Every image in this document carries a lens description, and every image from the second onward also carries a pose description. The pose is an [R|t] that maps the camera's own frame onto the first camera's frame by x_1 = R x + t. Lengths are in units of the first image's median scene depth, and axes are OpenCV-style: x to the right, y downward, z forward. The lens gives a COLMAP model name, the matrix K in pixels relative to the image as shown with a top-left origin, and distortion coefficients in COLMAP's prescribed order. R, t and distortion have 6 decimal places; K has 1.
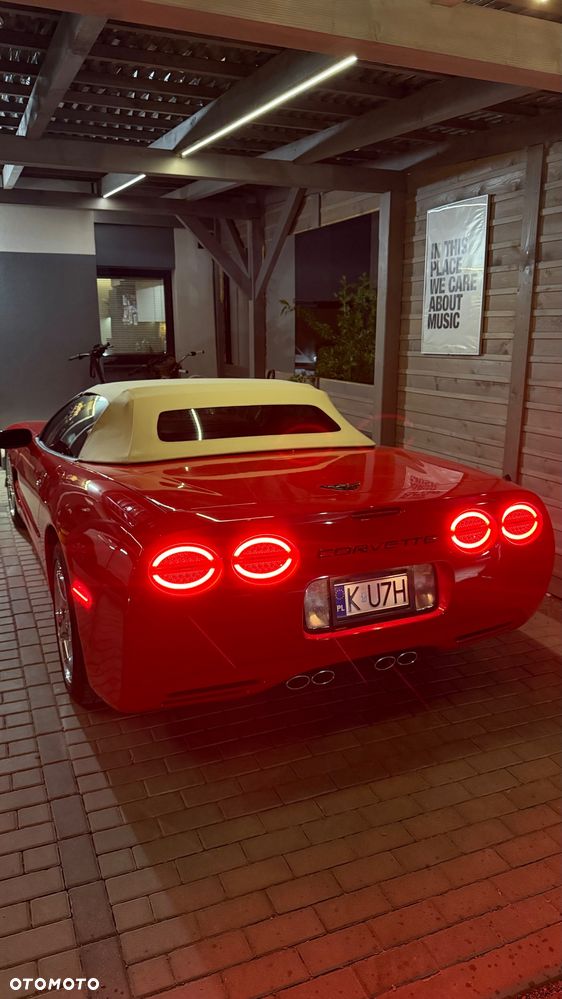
lens RADIAL K [[753.4, 0, 281.0], [0, 753.4, 499.5], [0, 0, 1]] dist [0.007834, 0.000999]
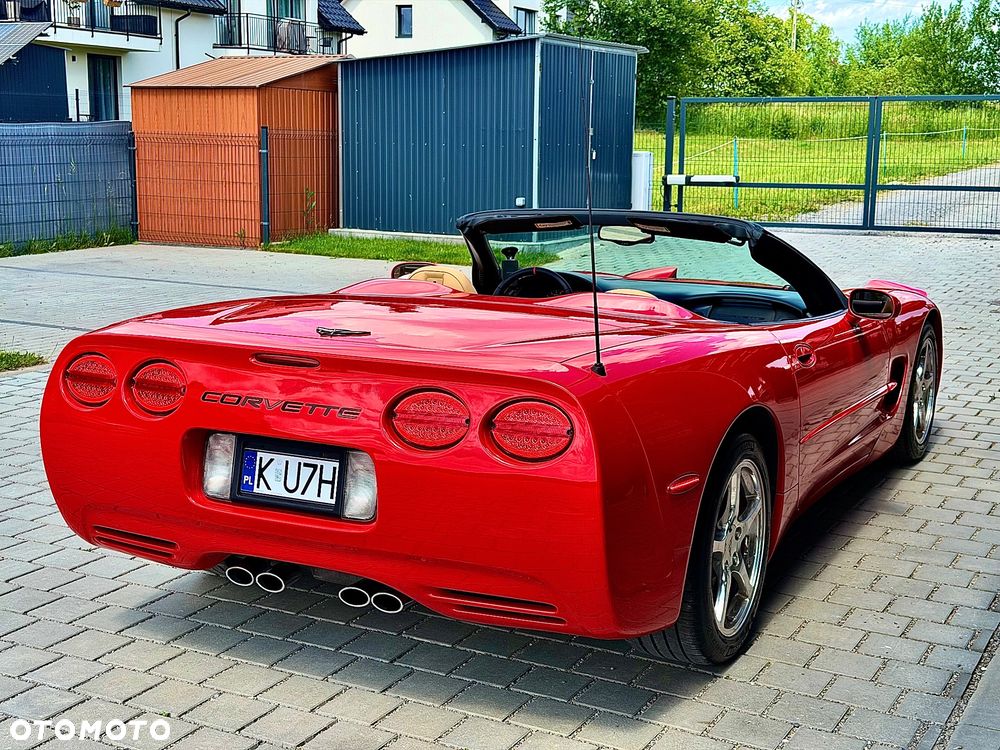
lens RADIAL K [[1389.3, 0, 501.3], [0, 1389.3, 378.7], [0, 0, 1]] dist [0.119482, -0.172317]
pose [[0.604690, 0.134543, -0.785015, 1.301757], [-0.183021, 0.982726, 0.027449, -0.040503], [0.775148, 0.127076, 0.618868, 0.309899]]
